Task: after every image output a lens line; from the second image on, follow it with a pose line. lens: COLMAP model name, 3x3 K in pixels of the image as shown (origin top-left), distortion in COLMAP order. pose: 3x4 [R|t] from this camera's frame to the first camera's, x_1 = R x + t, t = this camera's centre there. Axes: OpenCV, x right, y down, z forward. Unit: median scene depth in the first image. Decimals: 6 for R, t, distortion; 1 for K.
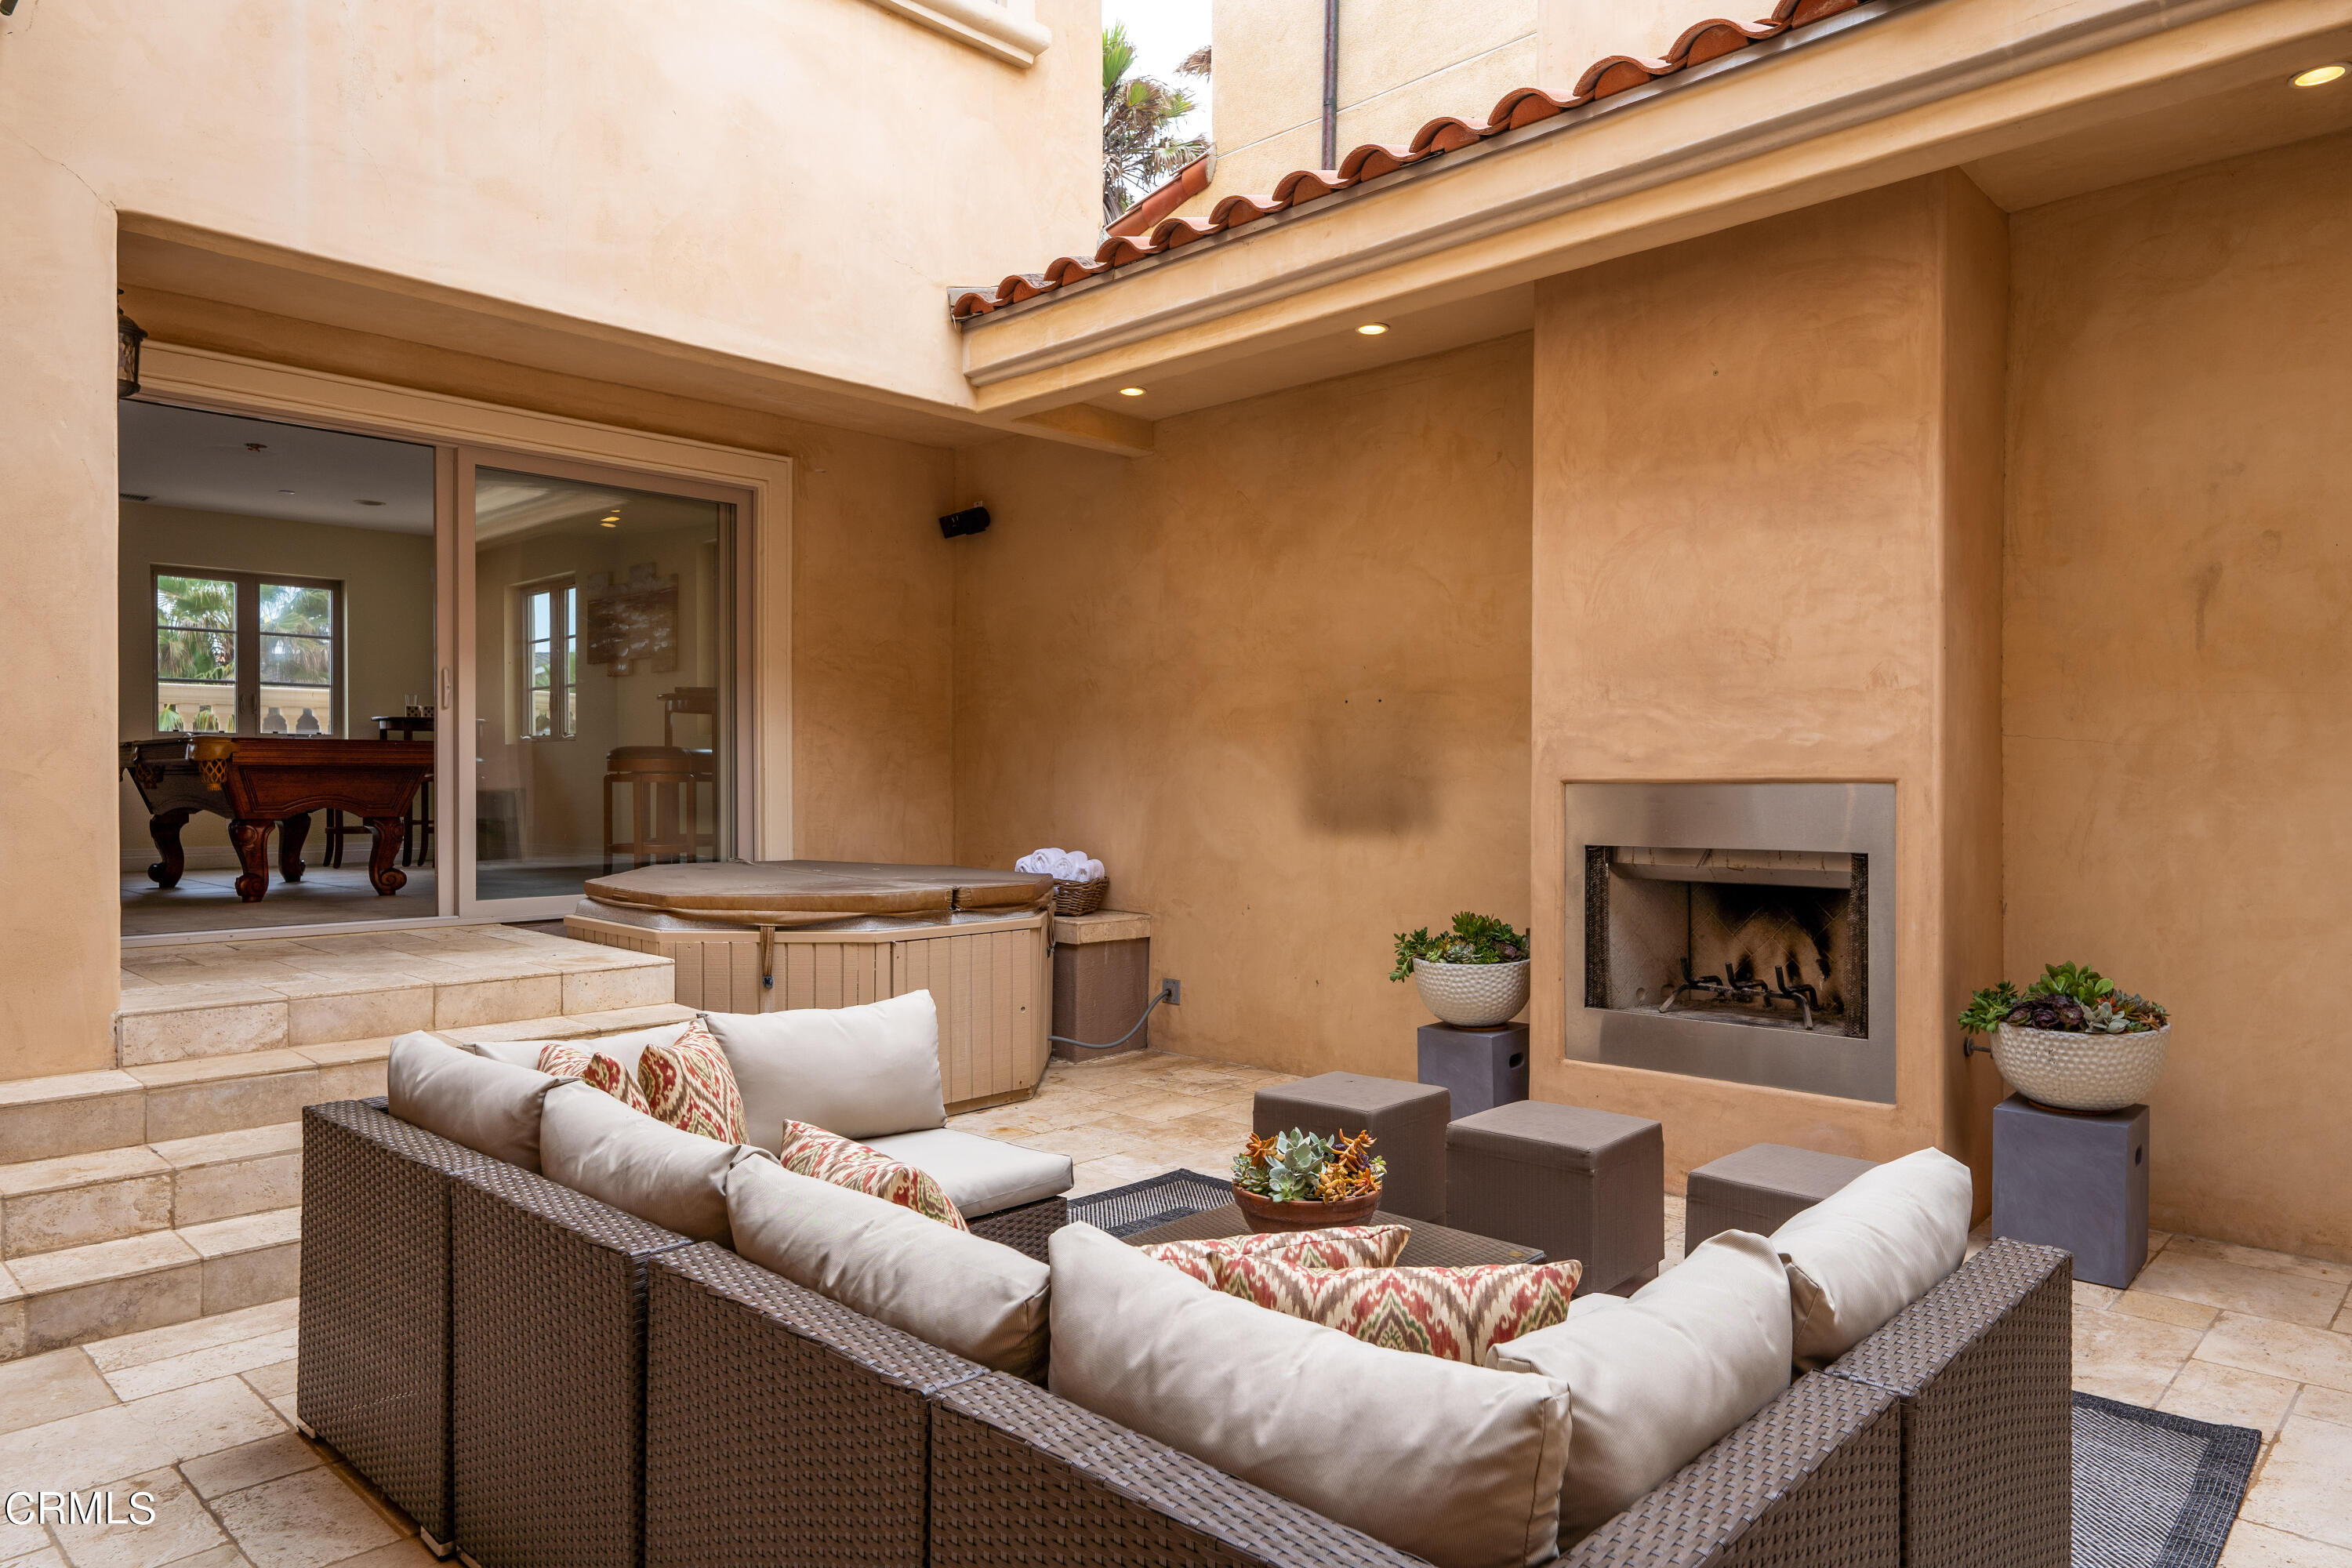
lens RADIAL K [[1475.5, 0, 1176.0], [0, 1475.5, 784.0], [0, 0, 1]] dist [0.002332, 0.000740]
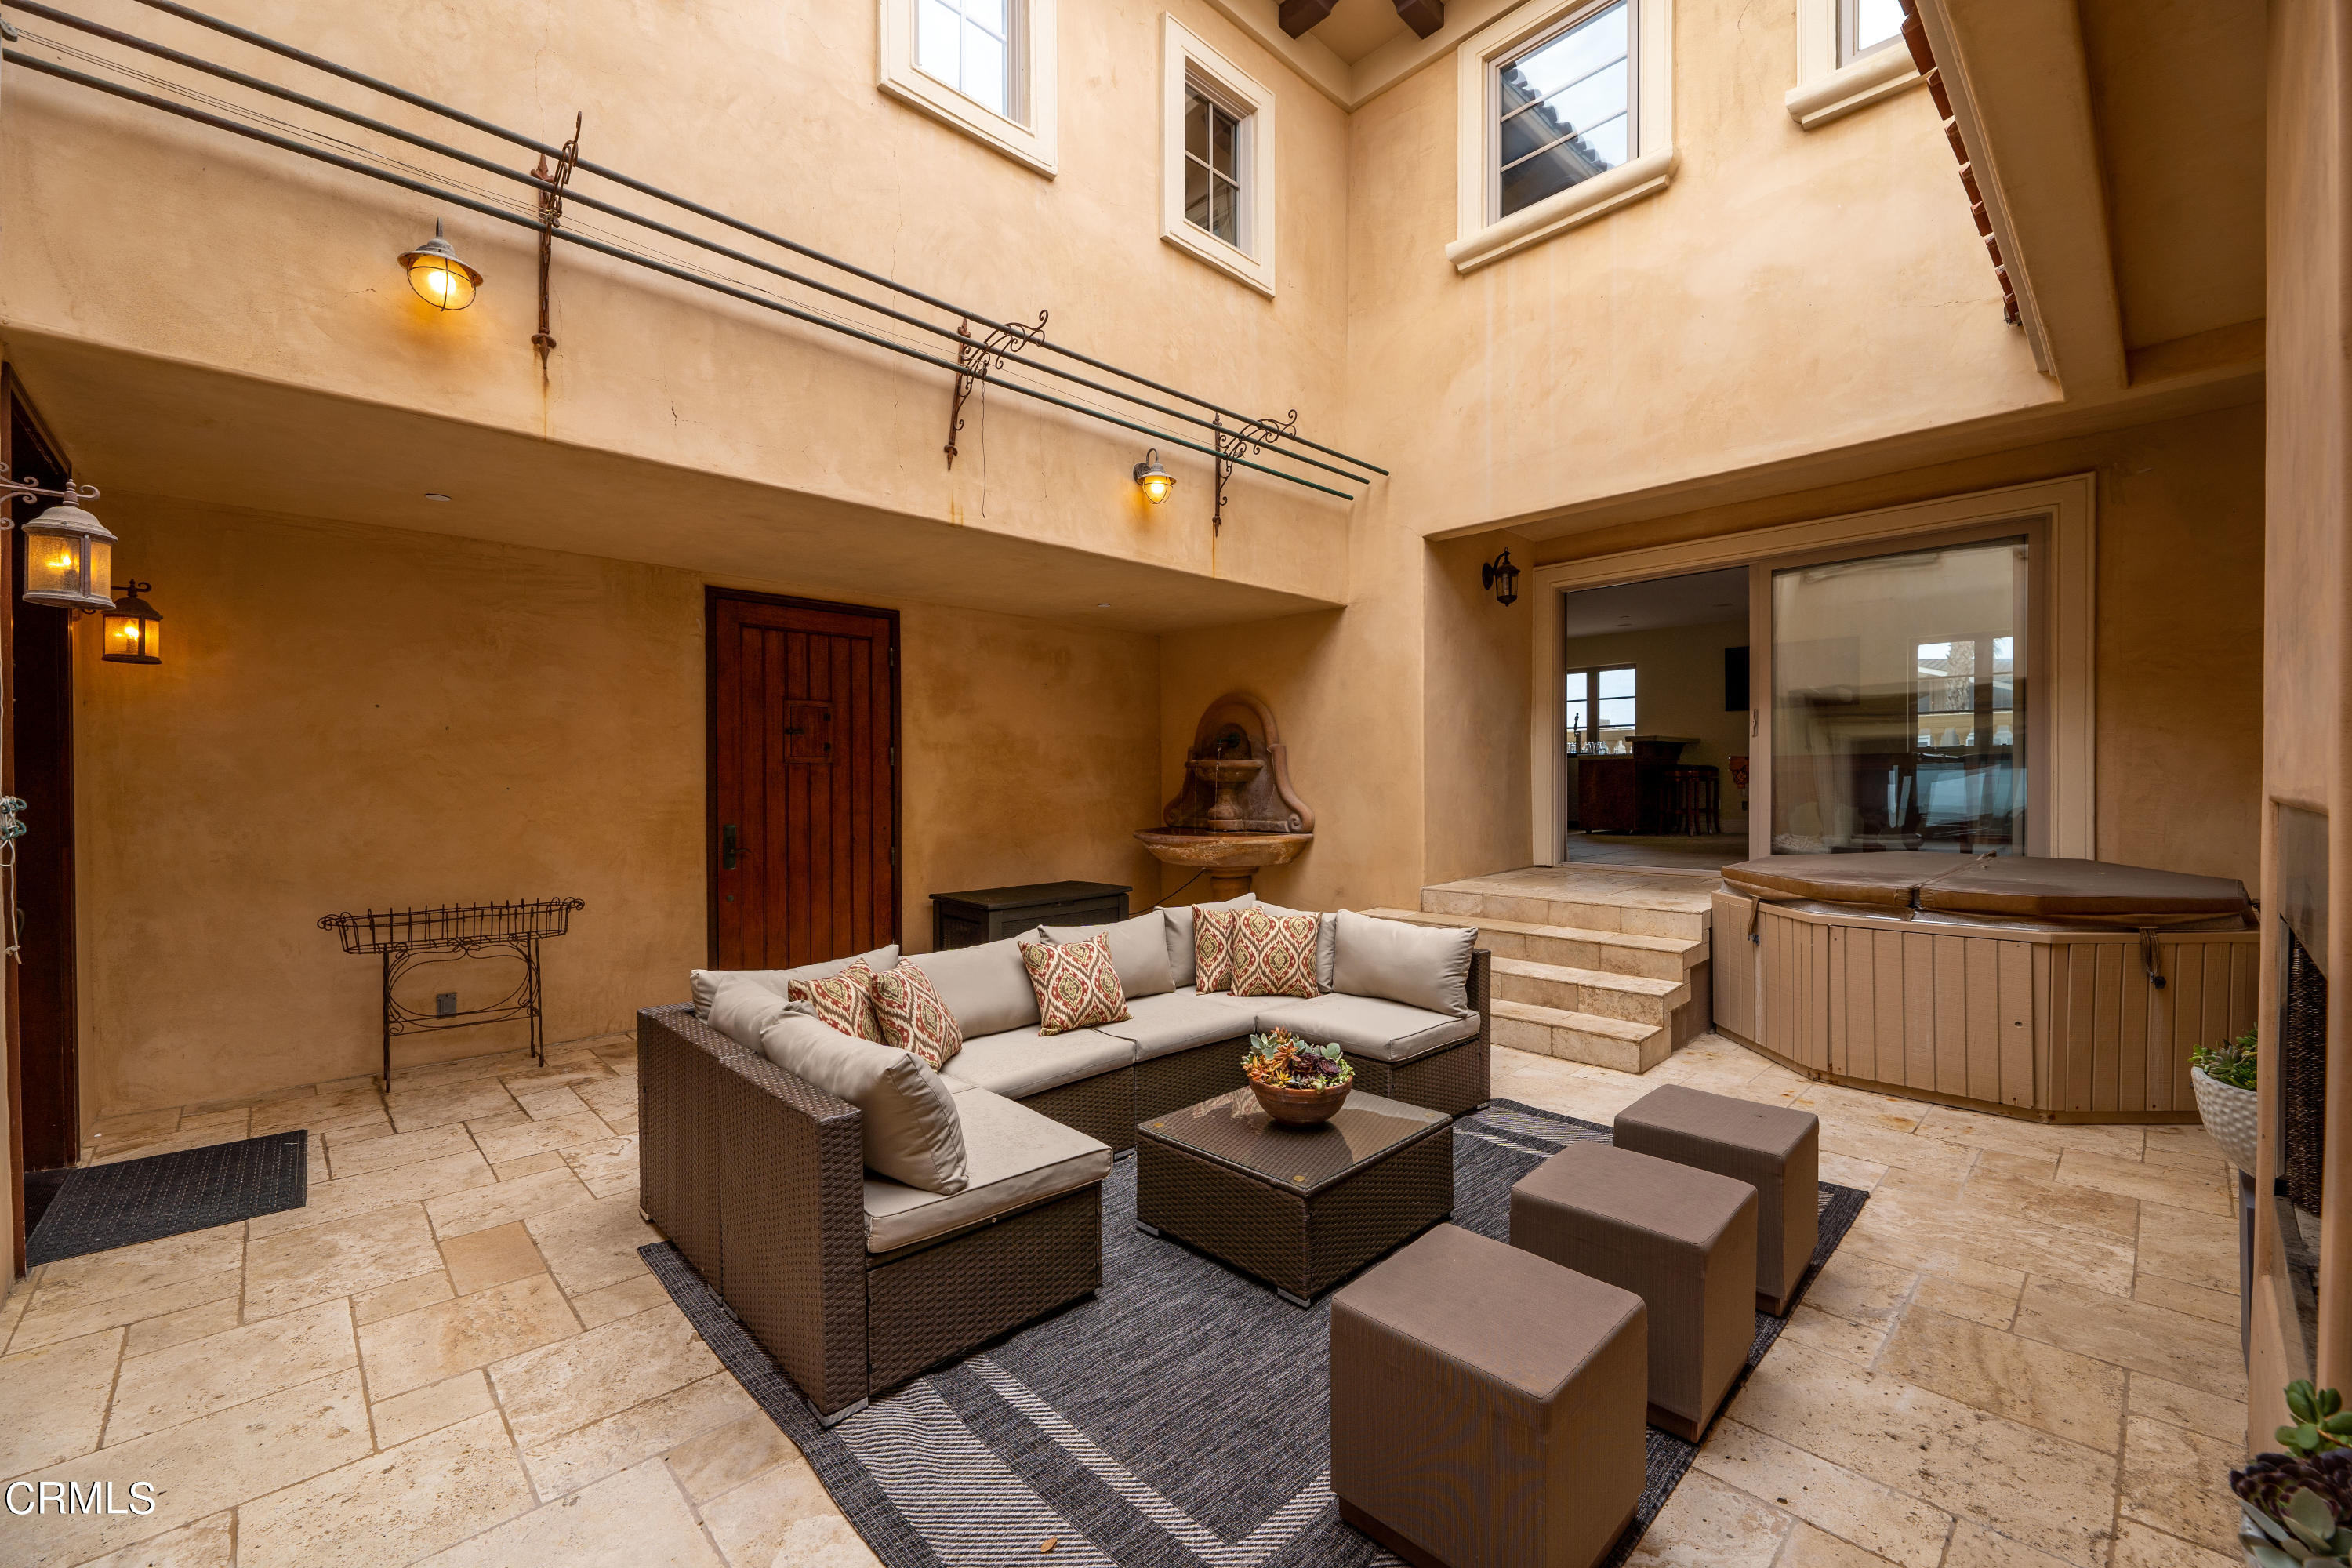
lens RADIAL K [[947.7, 0, 1193.0], [0, 947.7, 787.7], [0, 0, 1]] dist [0.002030, -0.003649]
pose [[-0.034824, 0.005777, -0.999377, 0.562192], [0.001624, 0.999982, 0.005724, -0.006497], [0.999392, -0.001424, -0.034833, 0.513672]]
